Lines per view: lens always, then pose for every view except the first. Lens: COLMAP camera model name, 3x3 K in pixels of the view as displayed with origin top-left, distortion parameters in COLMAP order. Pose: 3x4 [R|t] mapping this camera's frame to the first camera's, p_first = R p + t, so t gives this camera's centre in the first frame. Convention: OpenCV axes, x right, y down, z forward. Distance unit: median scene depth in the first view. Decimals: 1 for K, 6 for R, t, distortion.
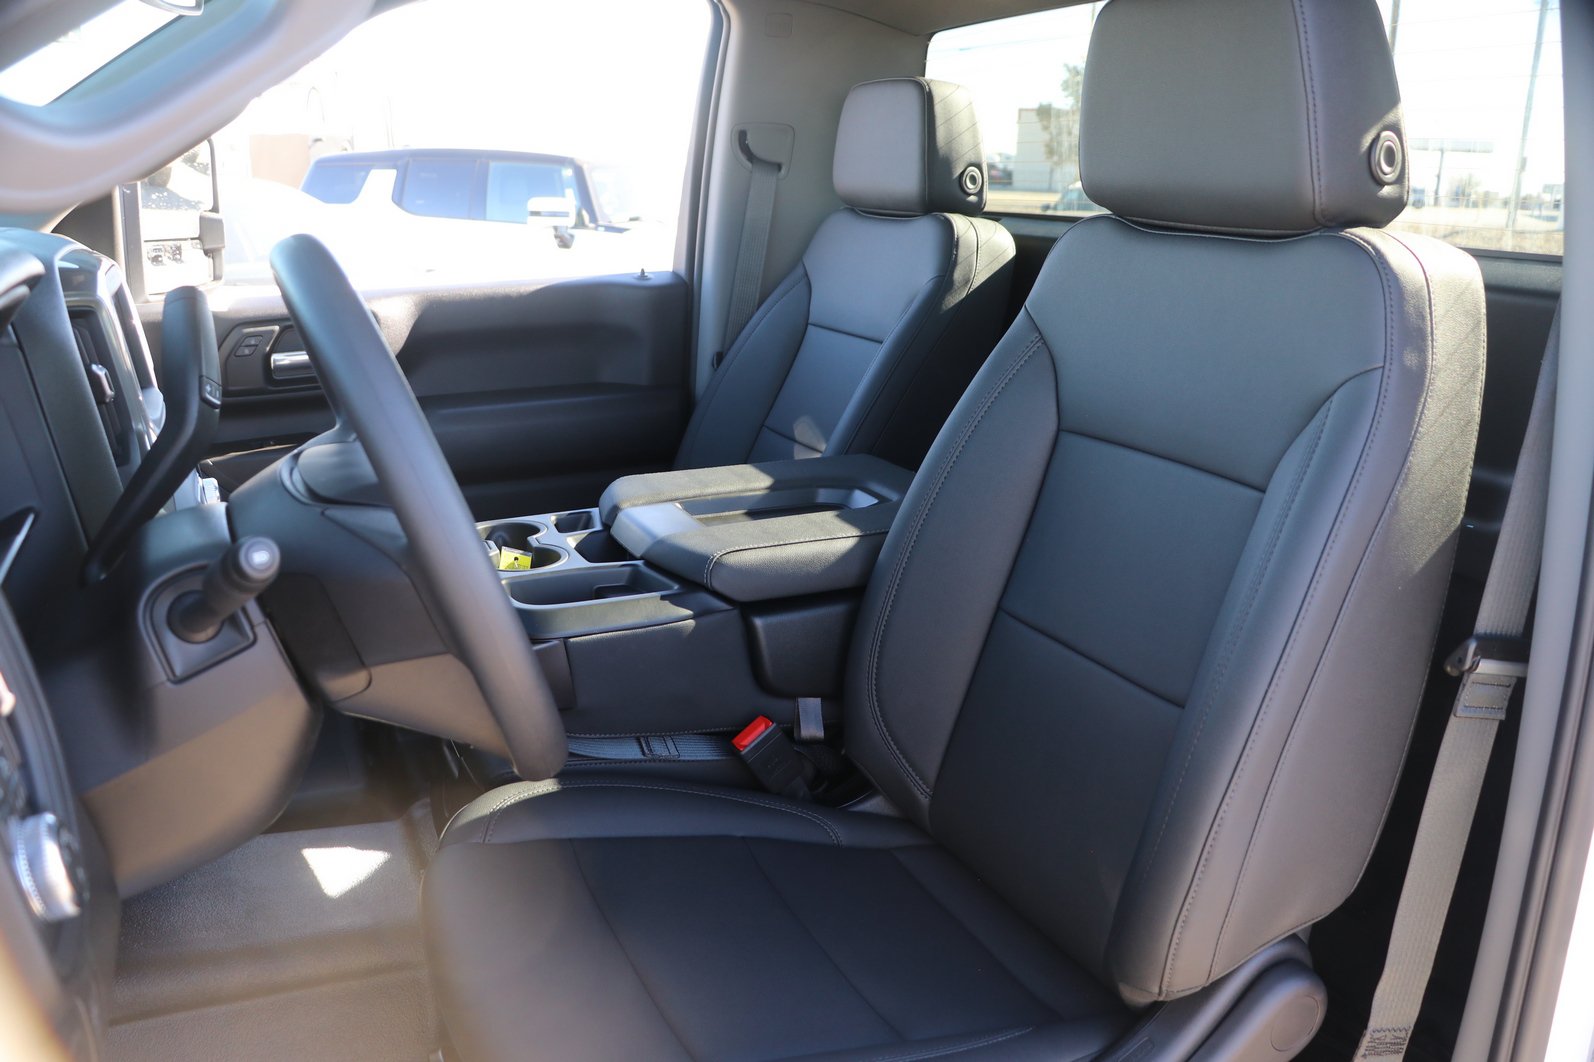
lens RADIAL K [[1286.3, 0, 795.9], [0, 1286.3, 605.5], [0, 0, 1]] dist [-0.167315, 0.098460]
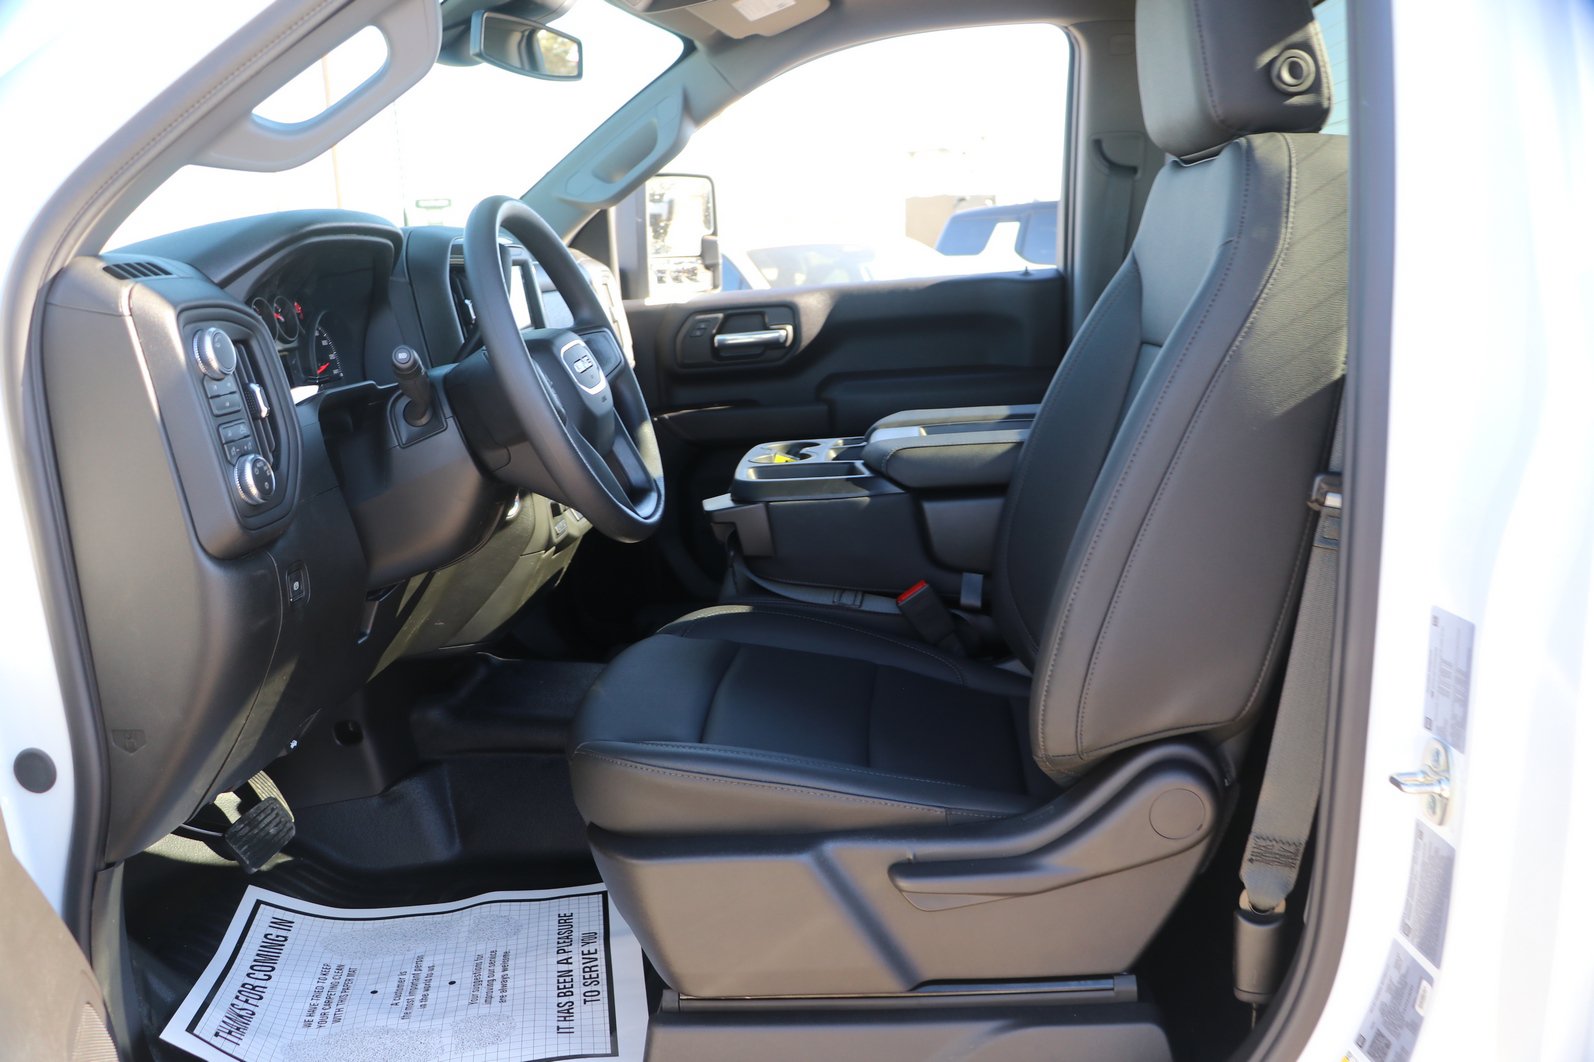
lens RADIAL K [[1286.3, 0, 795.9], [0, 1286.3, 605.5], [0, 0, 1]] dist [-0.167315, 0.098460]
pose [[0.870264, 0.070224, -0.487554, 0.468170], [-0.092462, 0.995481, -0.021658, 0.145656], [0.483830, 0.063928, 0.872824, -0.151124]]
